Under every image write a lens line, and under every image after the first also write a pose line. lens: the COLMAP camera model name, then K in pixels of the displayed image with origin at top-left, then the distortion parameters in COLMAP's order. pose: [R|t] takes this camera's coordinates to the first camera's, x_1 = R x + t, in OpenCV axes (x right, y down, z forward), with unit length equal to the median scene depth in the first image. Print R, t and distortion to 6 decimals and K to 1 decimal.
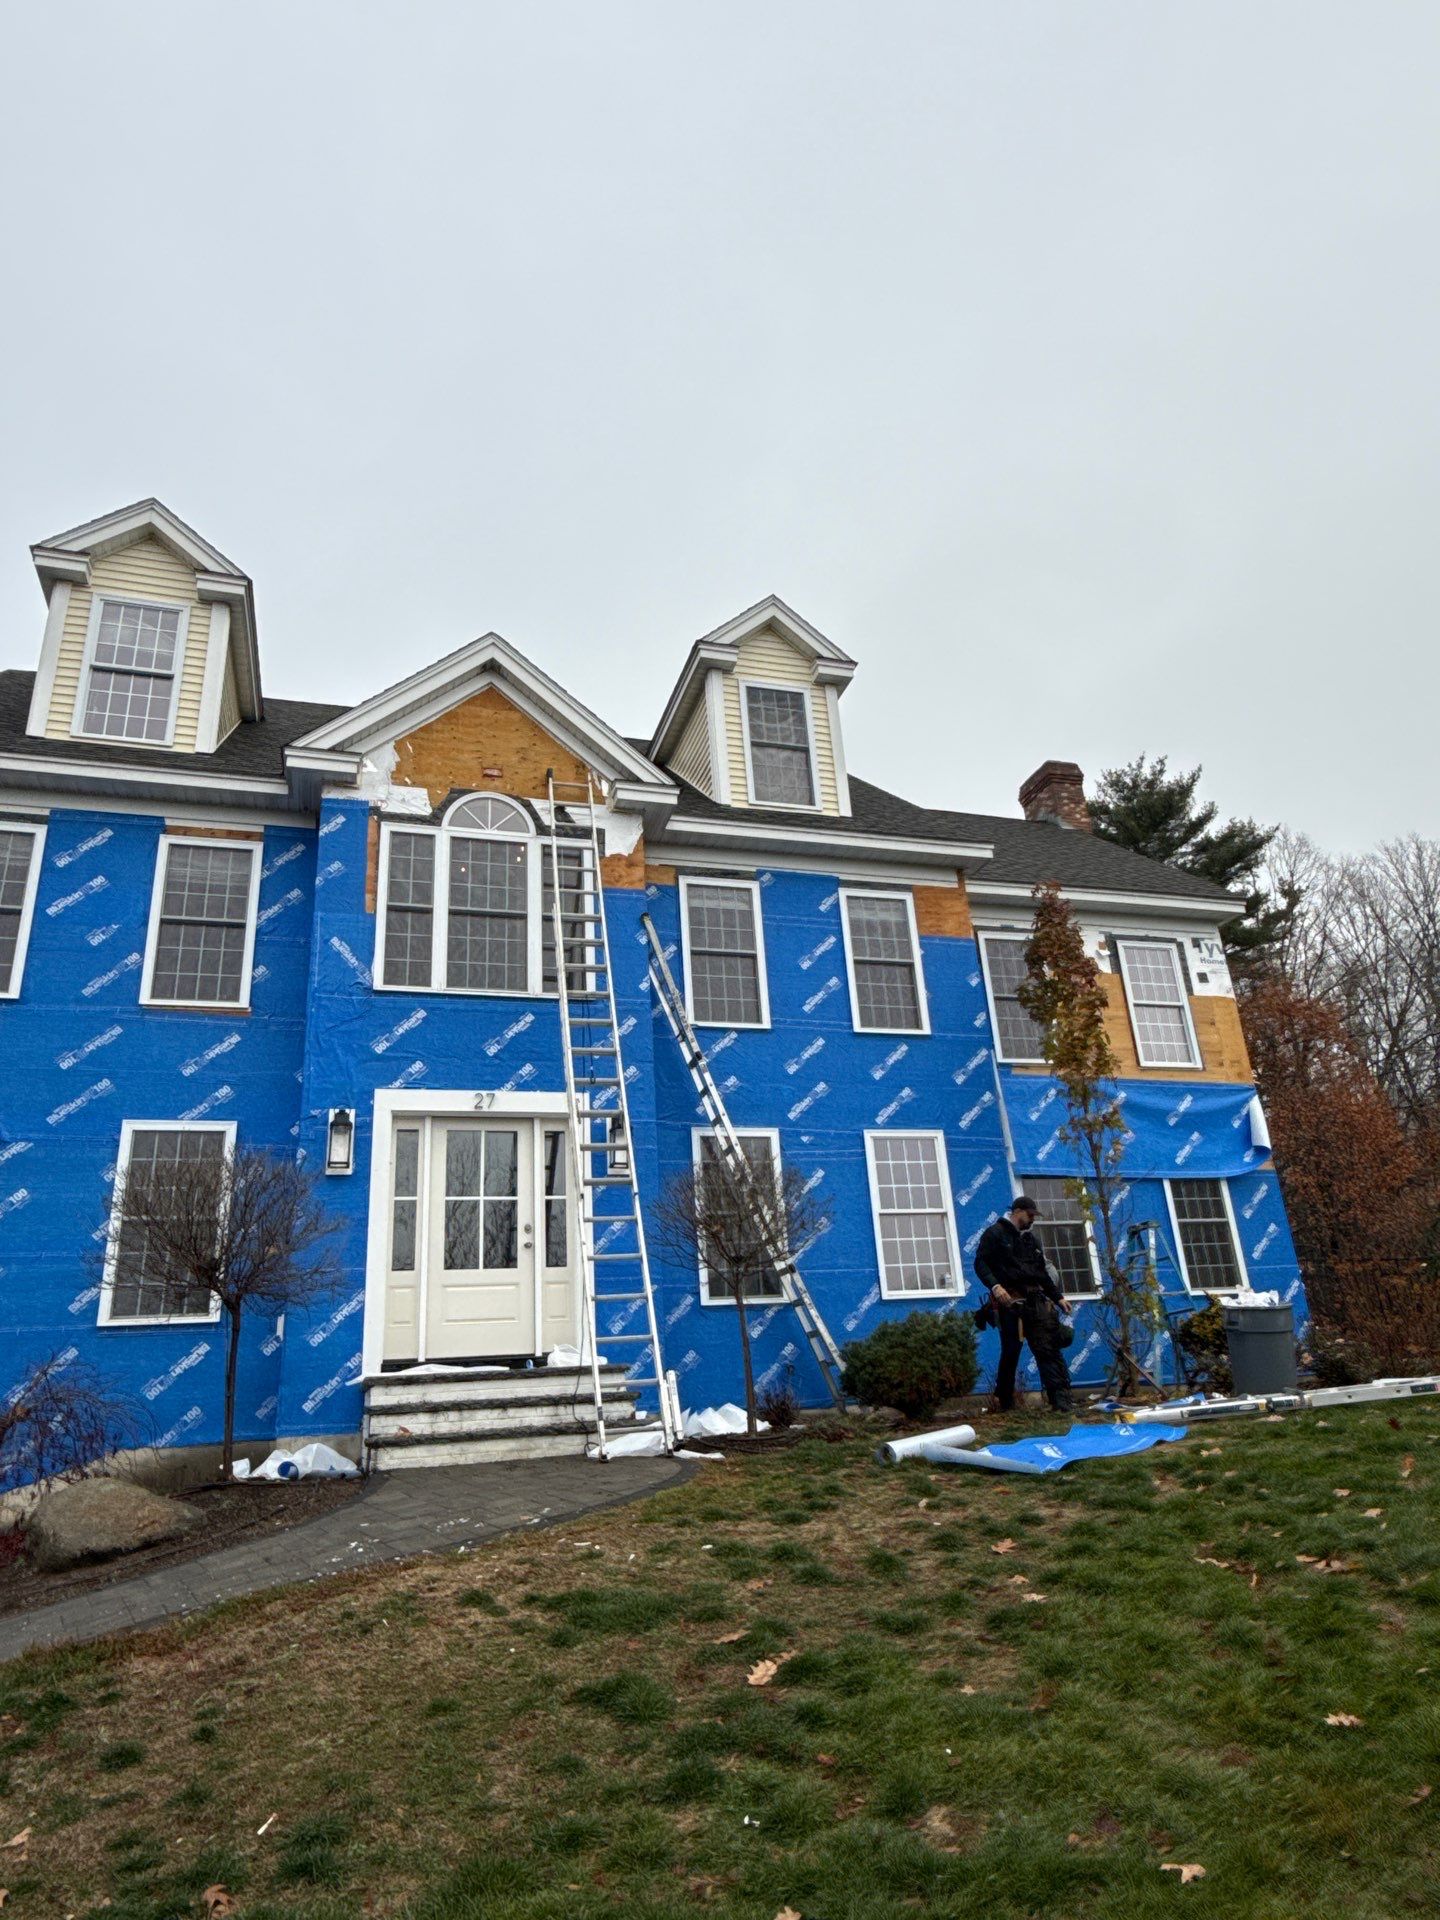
lens RADIAL K [[1223.0, 0, 720.0], [0, 1223.0, 960.0], [0, 0, 1]] dist [0.081508, 0.000167]
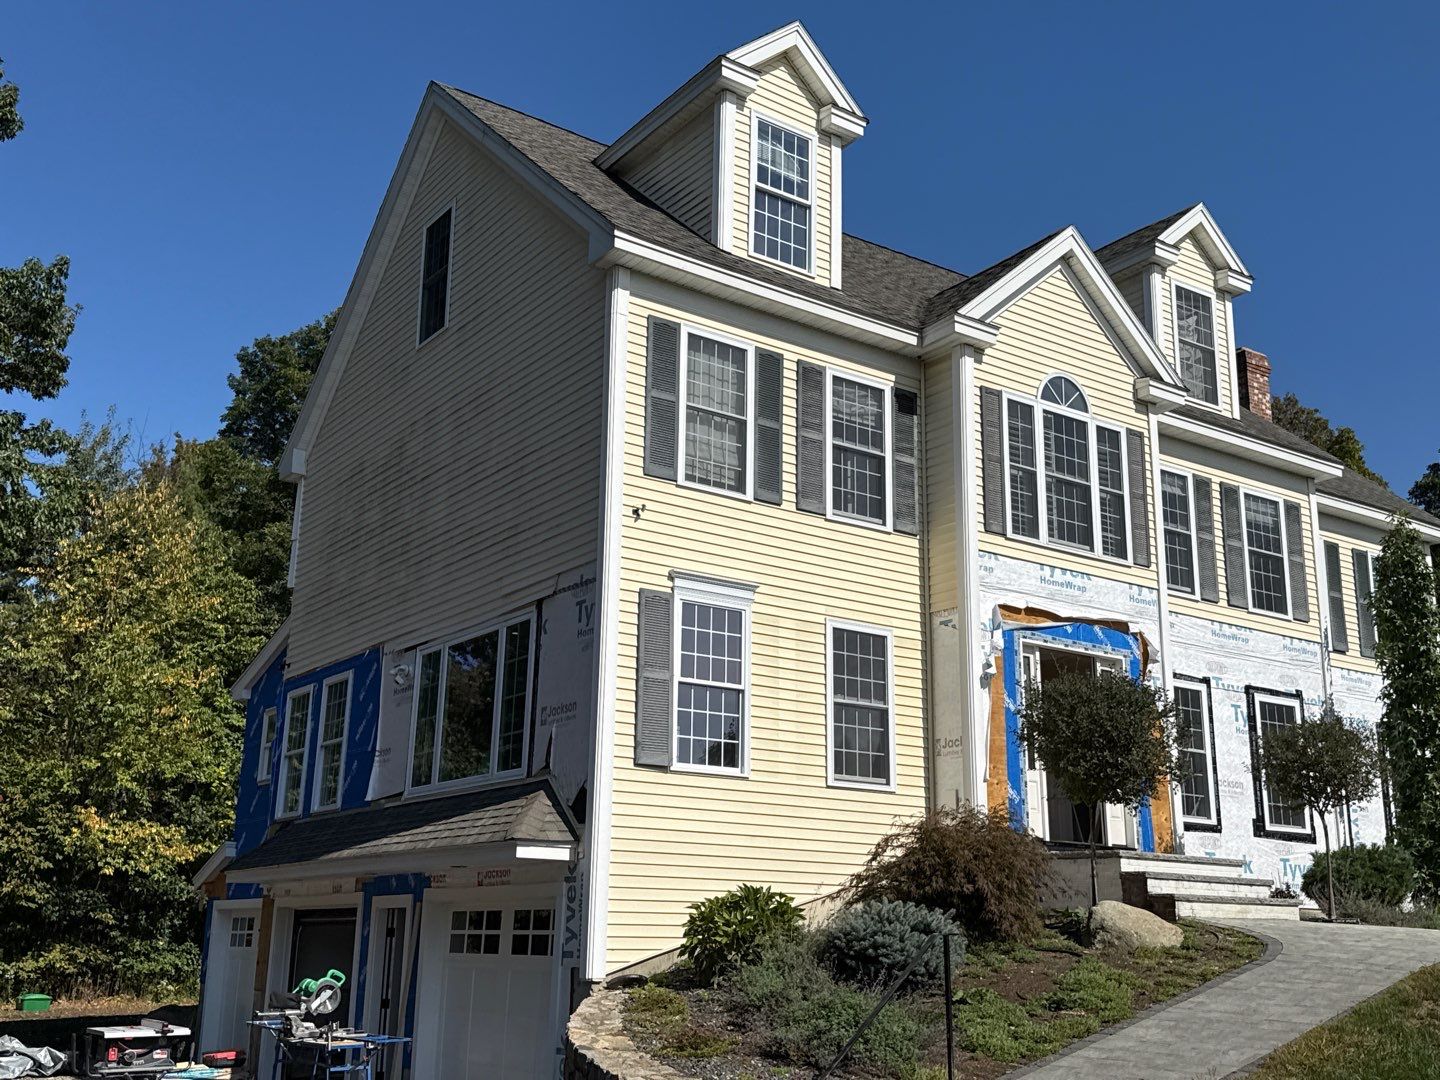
lens RADIAL K [[1453.5, 0, 720.0], [0, 1453.5, 540.0], [0, 0, 1]] dist [0.181067, -0.000571]
pose [[0.943620, 0.160954, 0.289268, -0.815905], [-0.195407, 0.976181, 0.094274, -0.047054], [-0.267204, -0.145483, 0.952595, -0.241085]]
